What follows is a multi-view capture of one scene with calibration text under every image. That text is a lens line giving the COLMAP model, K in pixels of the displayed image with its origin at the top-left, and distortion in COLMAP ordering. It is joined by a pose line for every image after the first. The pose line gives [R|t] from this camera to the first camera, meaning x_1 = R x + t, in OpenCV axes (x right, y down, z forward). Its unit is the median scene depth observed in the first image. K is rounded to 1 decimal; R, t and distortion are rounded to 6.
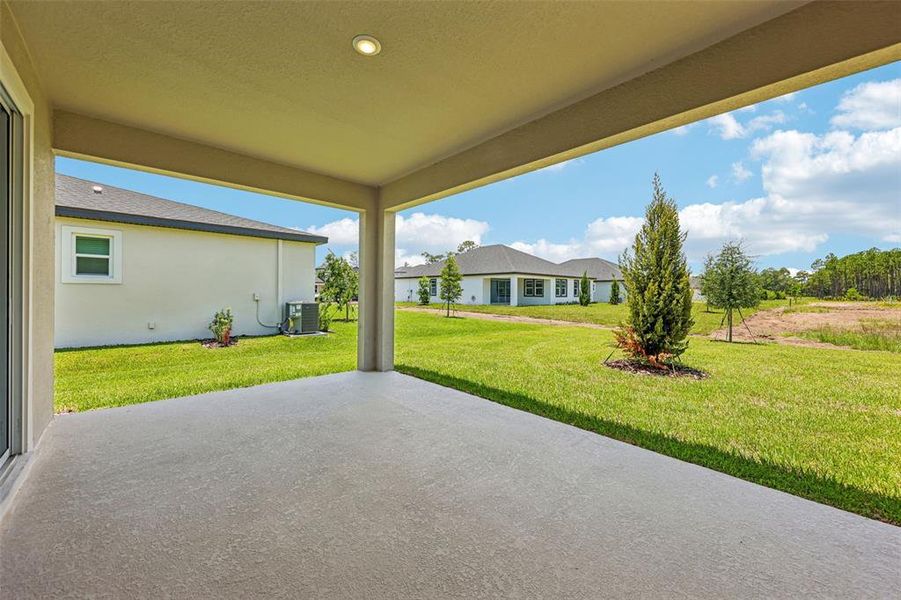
lens RADIAL K [[338.7, 0, 455.8], [0, 338.7, 293.1], [0, 0, 1]] dist [0.002805, -0.000566]
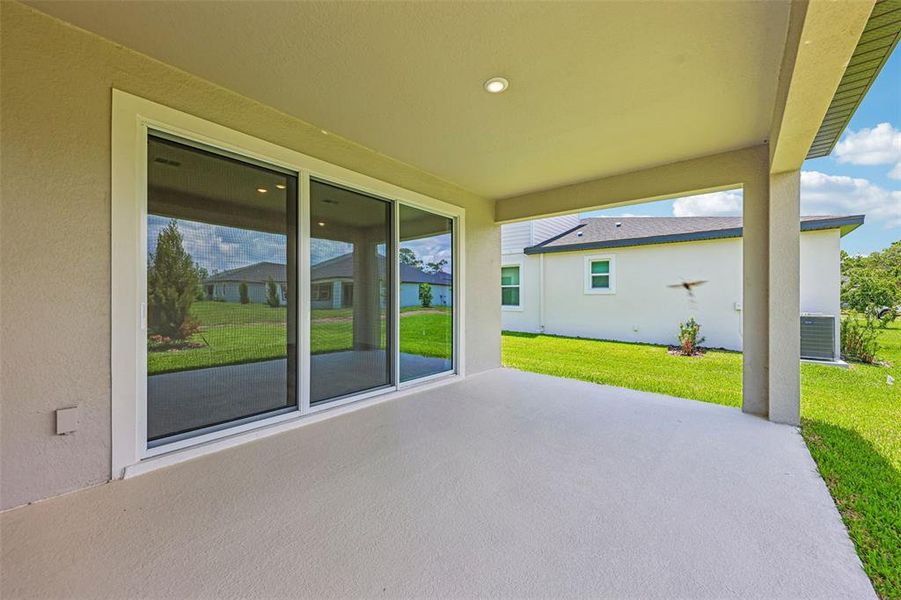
lens RADIAL K [[338.7, 0, 446.4], [0, 338.7, 300.3], [0, 0, 1]] dist [0.002805, -0.000566]
pose [[0.105395, -0.001529, -0.994429, 0.249861], [-0.005736, 0.999981, -0.002145, 0.003409], [0.994414, 0.005930, 0.105385, 0.223464]]
